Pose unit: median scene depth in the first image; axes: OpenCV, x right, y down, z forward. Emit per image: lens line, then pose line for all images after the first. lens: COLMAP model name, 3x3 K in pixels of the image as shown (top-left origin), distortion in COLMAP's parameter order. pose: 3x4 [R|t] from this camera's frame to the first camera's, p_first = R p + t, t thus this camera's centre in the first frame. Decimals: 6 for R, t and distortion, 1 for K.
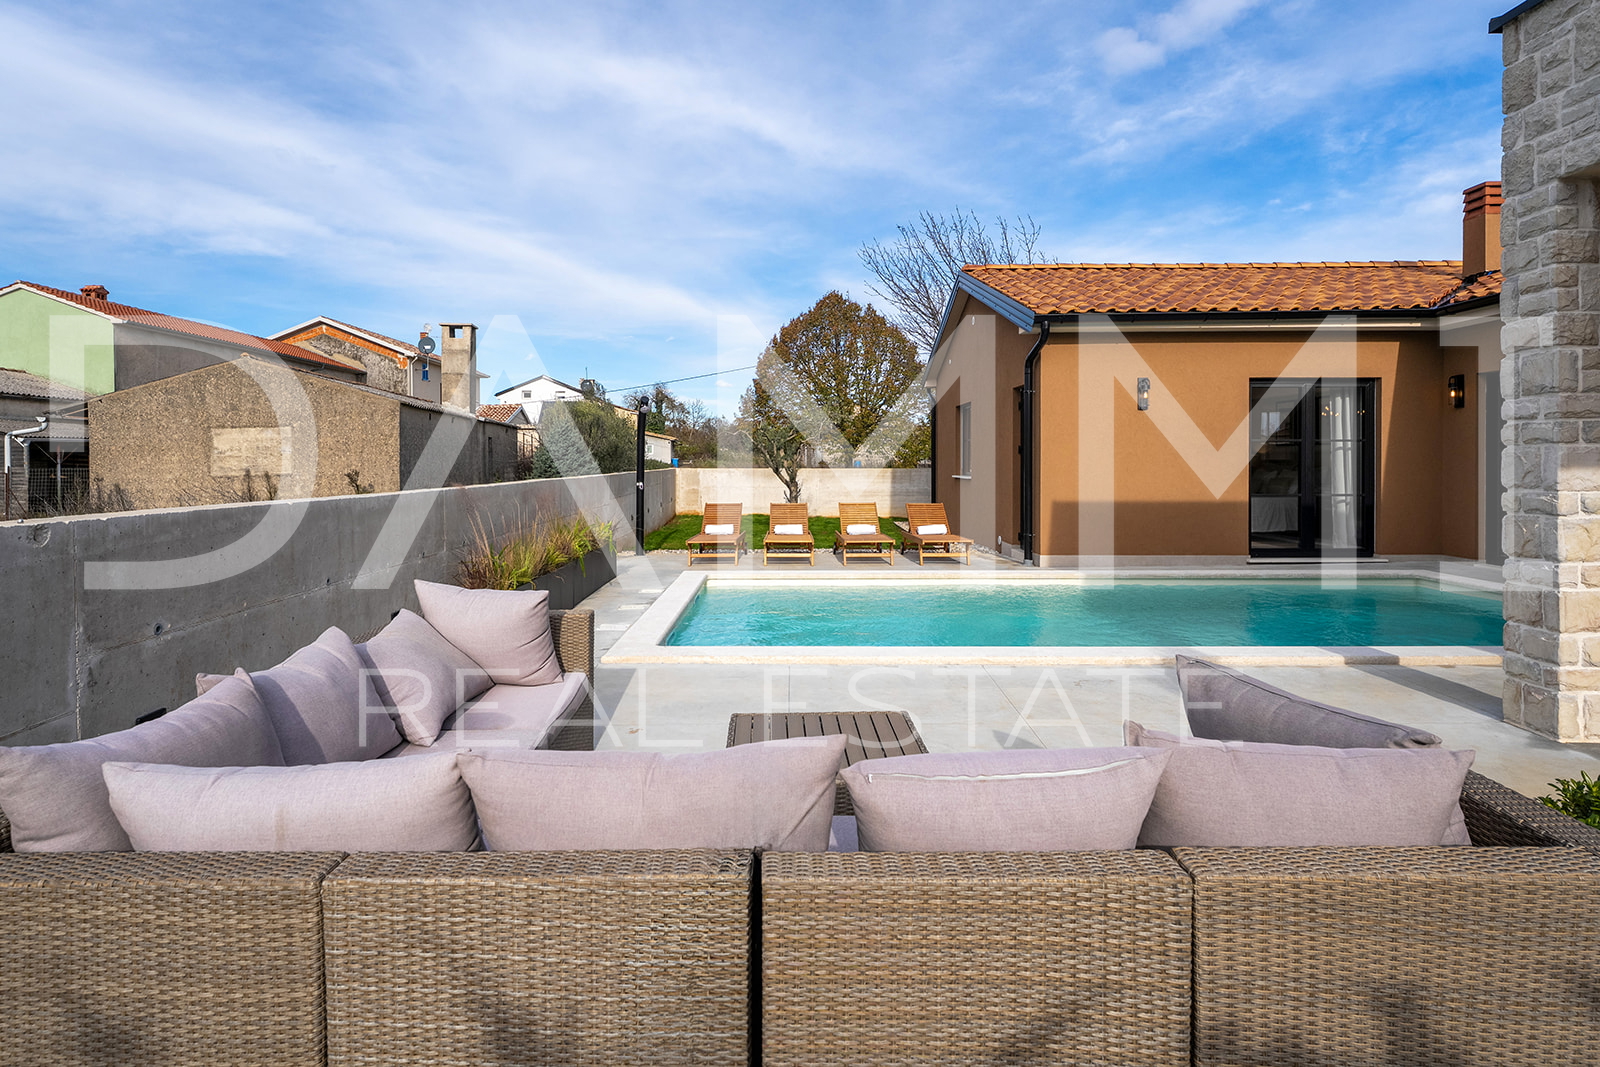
lens RADIAL K [[845.2, 0, 773.6], [0, 845.2, 467.6], [0, 0, 1]] dist [-0.003229, 0.001768]
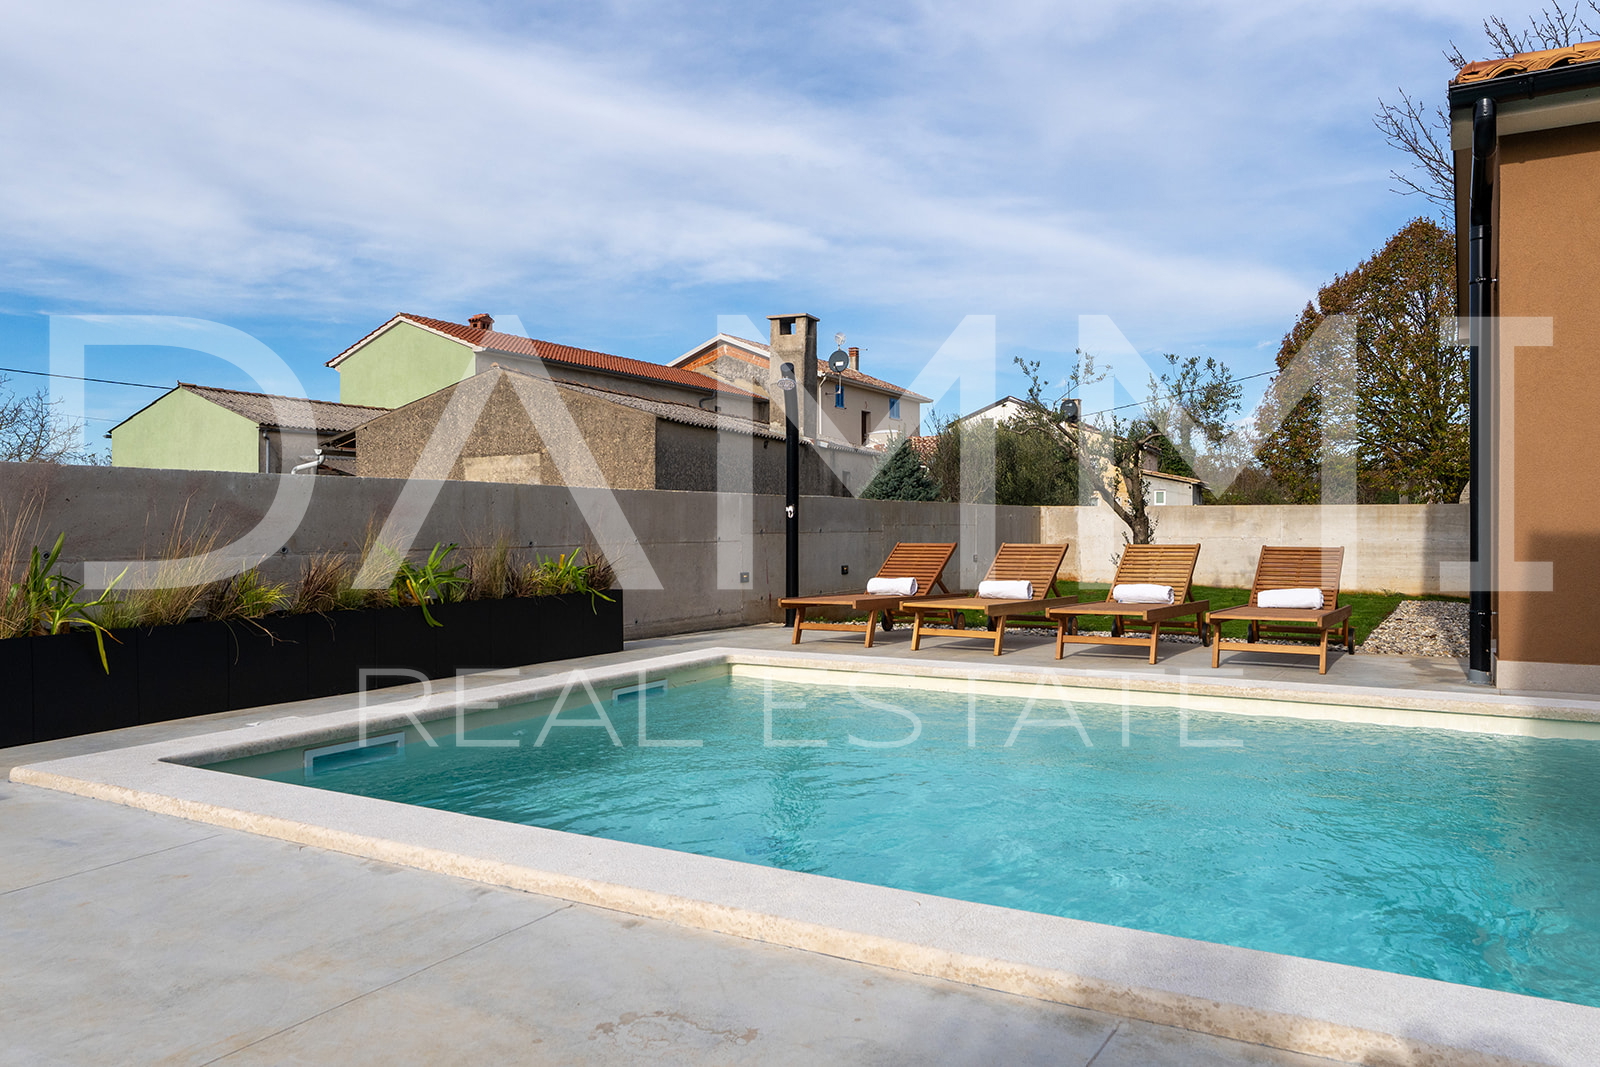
lens RADIAL K [[1149.1, 0, 787.2], [0, 1149.1, 556.2], [0, 0, 1]] dist [-0.012480, 0.034648]
pose [[0.871888, 0.016414, -0.489431, 0.269394], [-0.005699, 0.999711, 0.023375, 0.036414], [0.489673, -0.017591, 0.871729, 0.294517]]
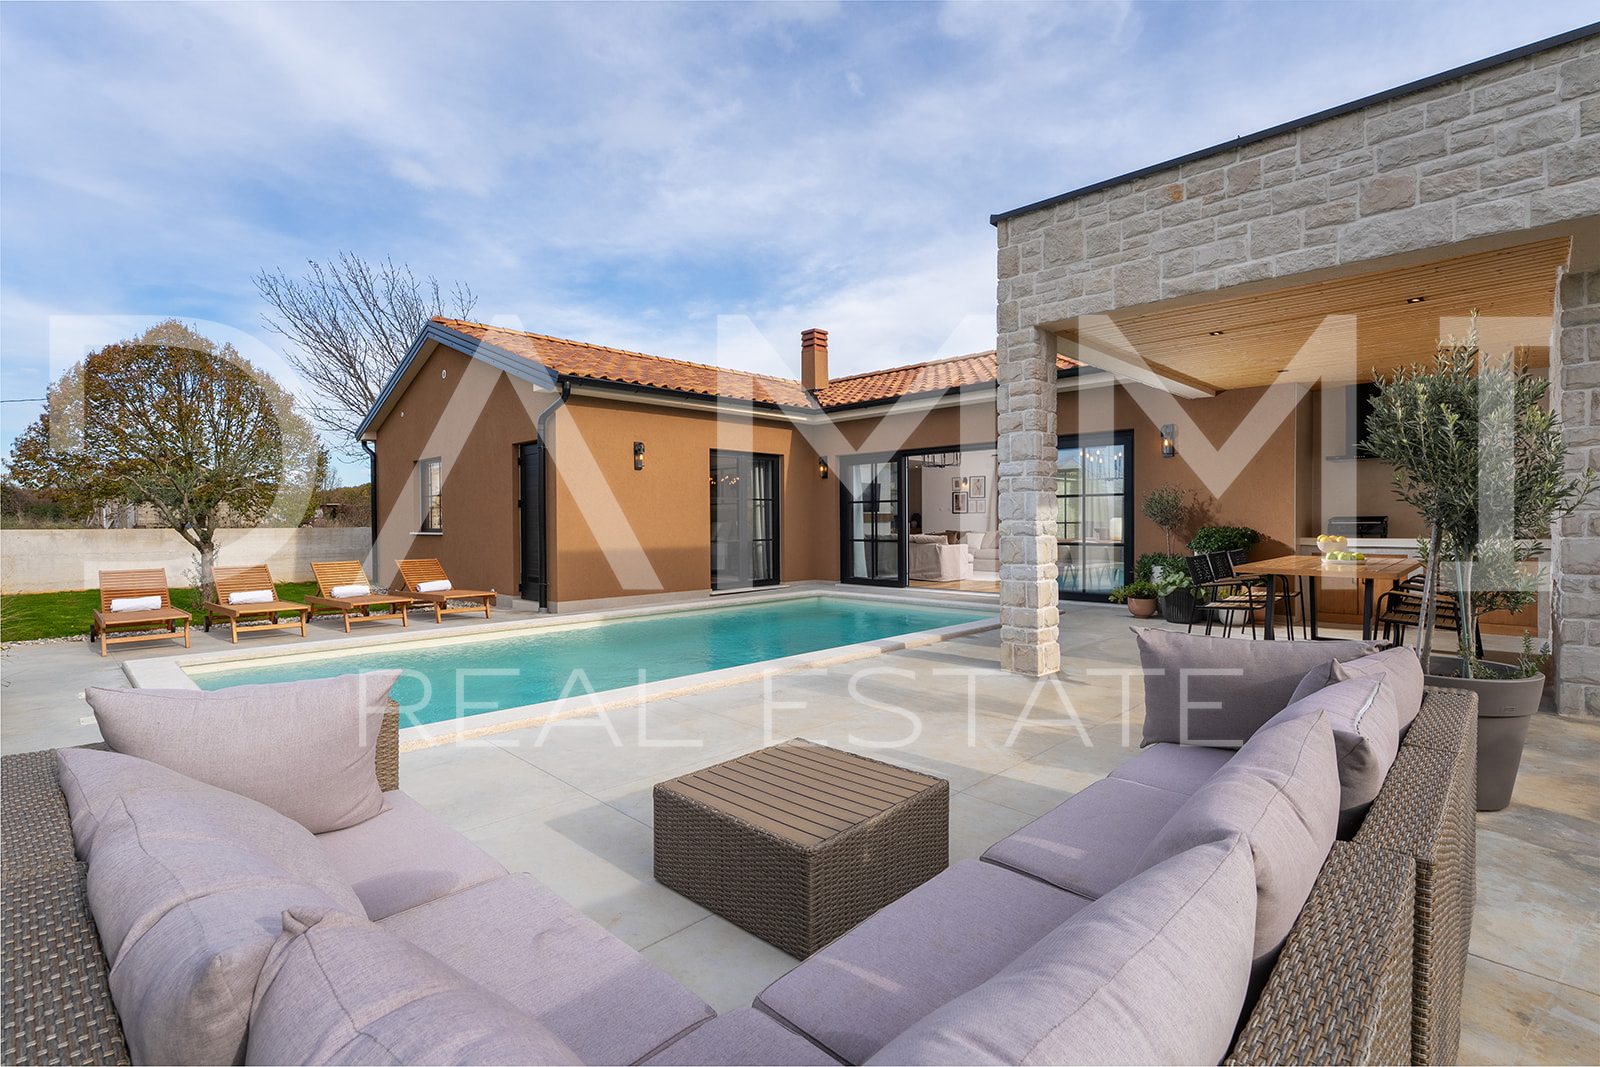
lens RADIAL K [[744.8, 0, 806.2], [0, 744.8, 533.6], [0, 0, 1]] dist [-0.004309, 0.000315]
pose [[0.683861, -0.014627, 0.729466, -0.140982], [0.011832, 0.999890, 0.008957, 0.011926], [-0.729516, 0.002505, 0.683959, 0.121803]]
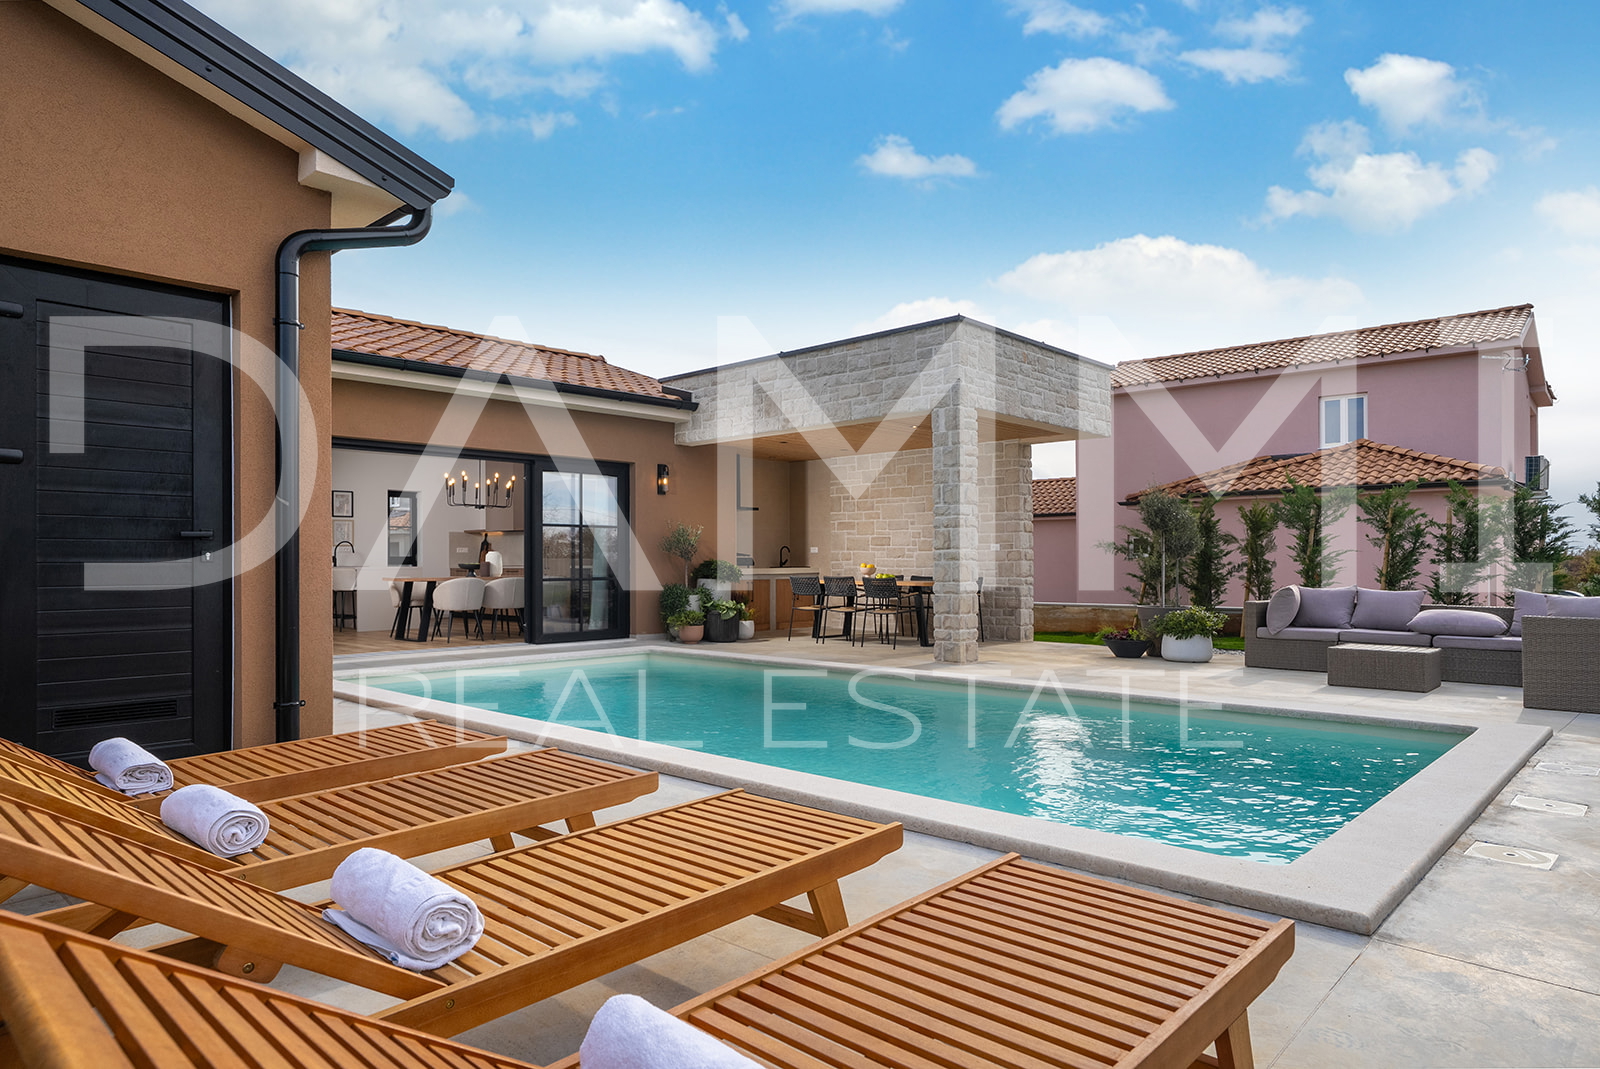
lens RADIAL K [[917.9, 0, 811.3], [0, 917.9, 547.8], [0, 0, 1]] dist [-0.018235, -0.000783]
pose [[-0.741659, 0.014572, 0.670619, -0.123354], [0.009932, 0.999893, -0.010742, 0.015423], [-0.670704, -0.001306, -0.741724, 1.065073]]
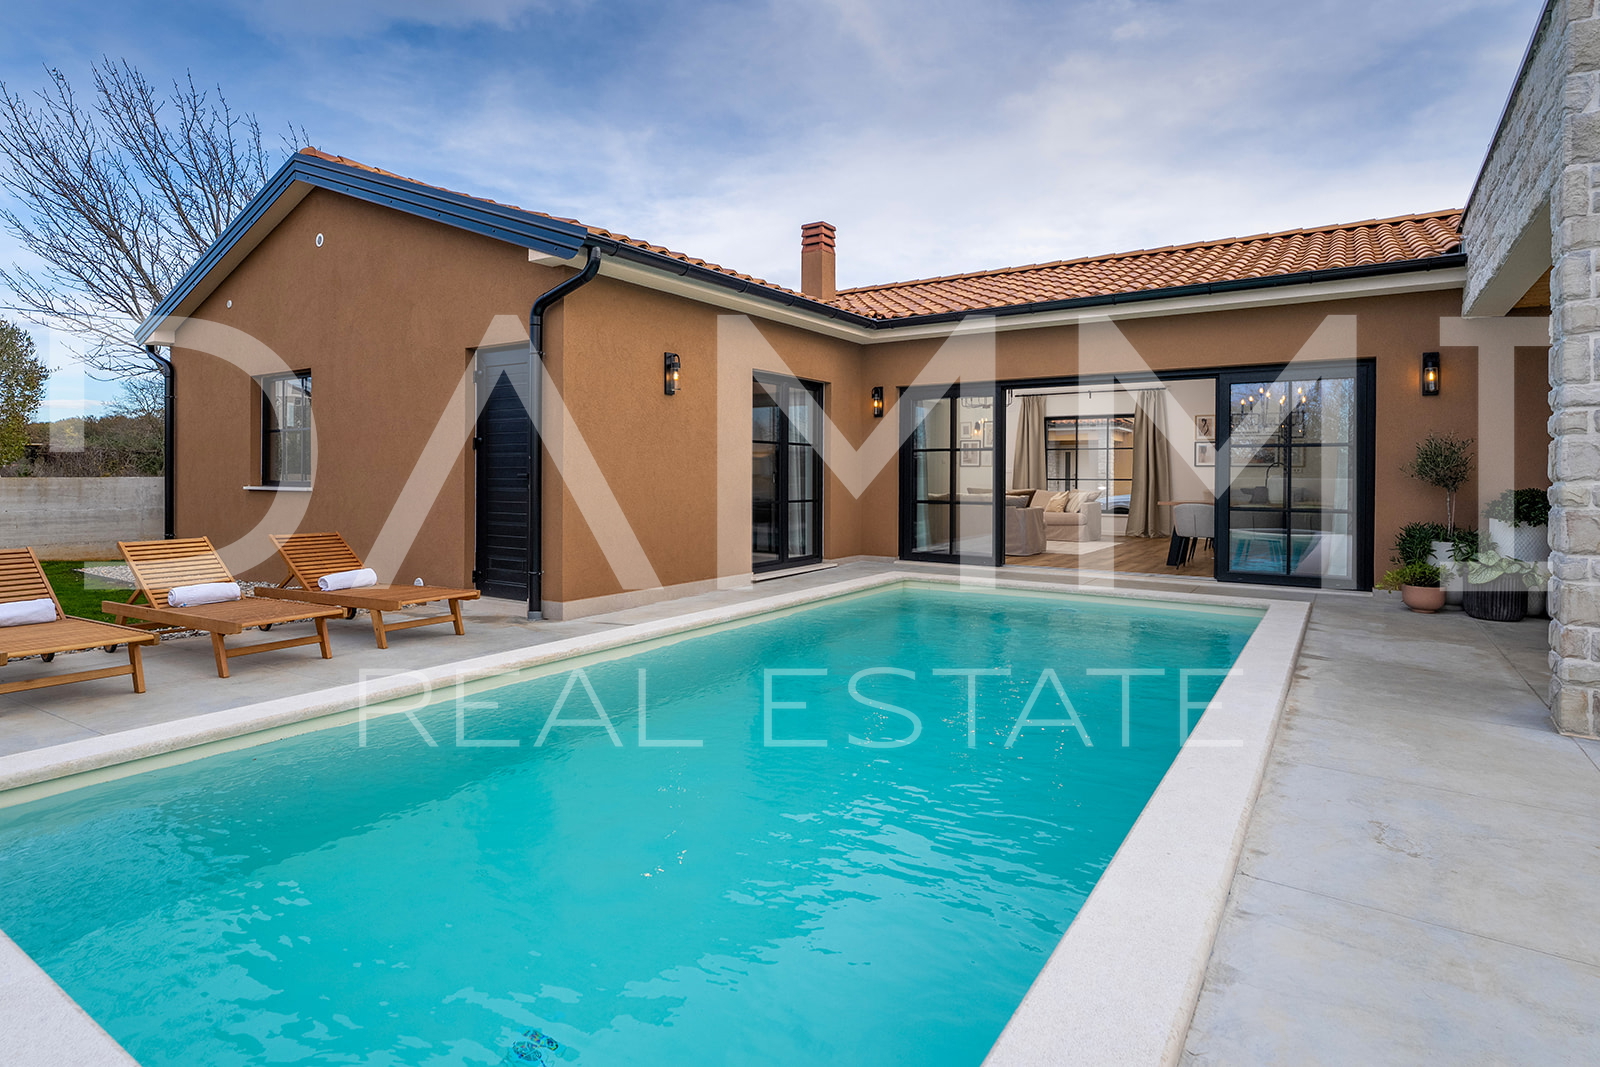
lens RADIAL K [[840.4, 0, 808.9], [0, 840.4, 475.3], [0, 0, 1]] dist [0.012682, -0.010659]
pose [[0.531832, 0.002940, 0.846845, -0.129072], [0.002715, 0.999983, -0.005177, 0.007820], [-0.846846, 0.005053, 0.531815, 0.450494]]
